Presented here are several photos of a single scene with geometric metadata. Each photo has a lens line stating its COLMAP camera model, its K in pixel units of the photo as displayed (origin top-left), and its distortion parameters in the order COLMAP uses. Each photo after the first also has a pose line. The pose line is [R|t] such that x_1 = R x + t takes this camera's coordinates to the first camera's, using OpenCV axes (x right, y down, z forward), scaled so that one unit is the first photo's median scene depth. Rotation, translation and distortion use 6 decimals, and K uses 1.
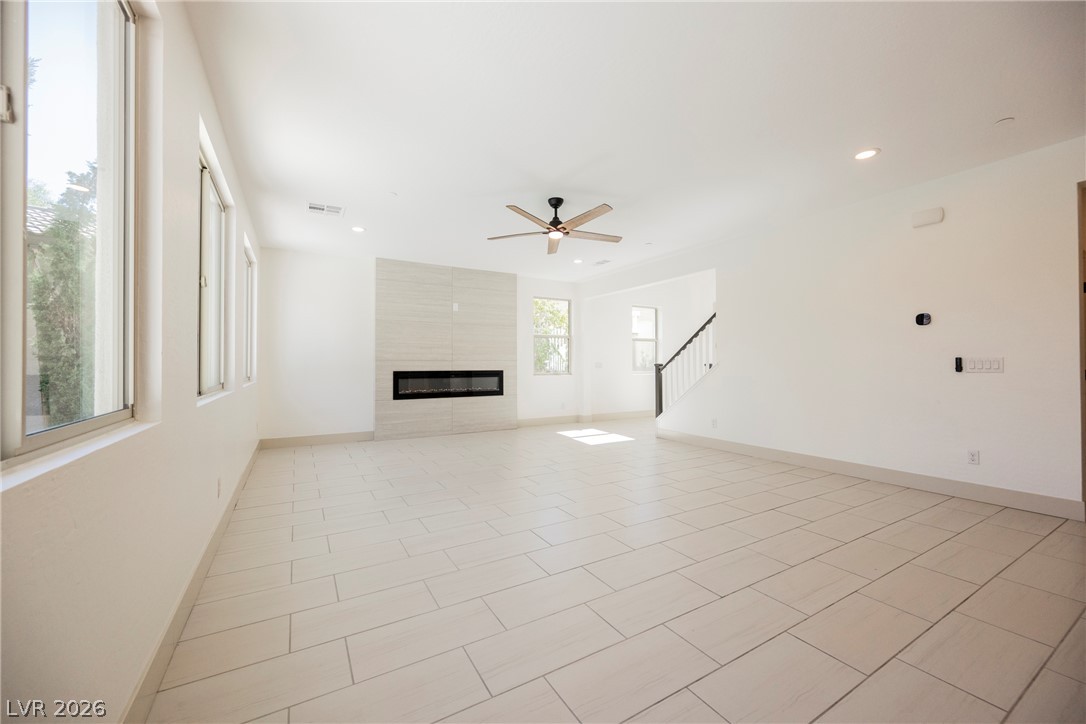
lens RADIAL K [[422.5, 0, 543.0], [0, 422.5, 362.0], [0, 0, 1]] dist [-0.001897, -0.000577]
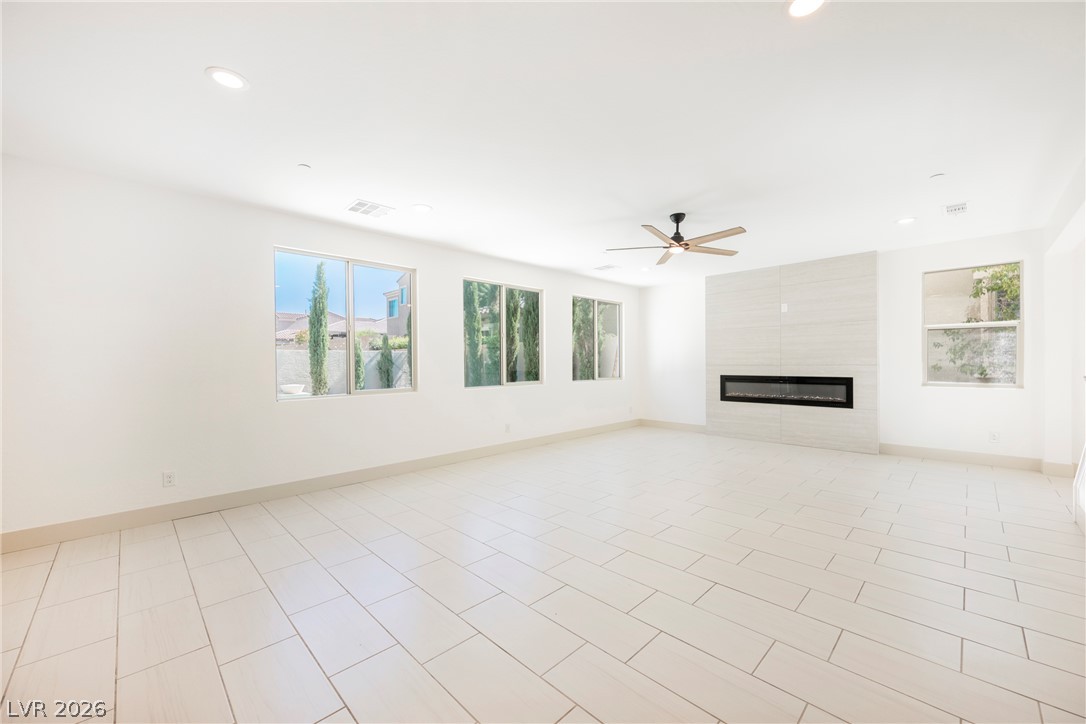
lens RADIAL K [[431.0, 0, 537.8], [0, 431.0, 365.8], [0, 0, 1]] dist [-0.001128, -0.000207]
pose [[0.240447, 0.004963, -0.970650, 0.608987], [0.007809, 0.999945, 0.007047, -0.013521], [0.970631, -0.009274, 0.240395, 0.250706]]
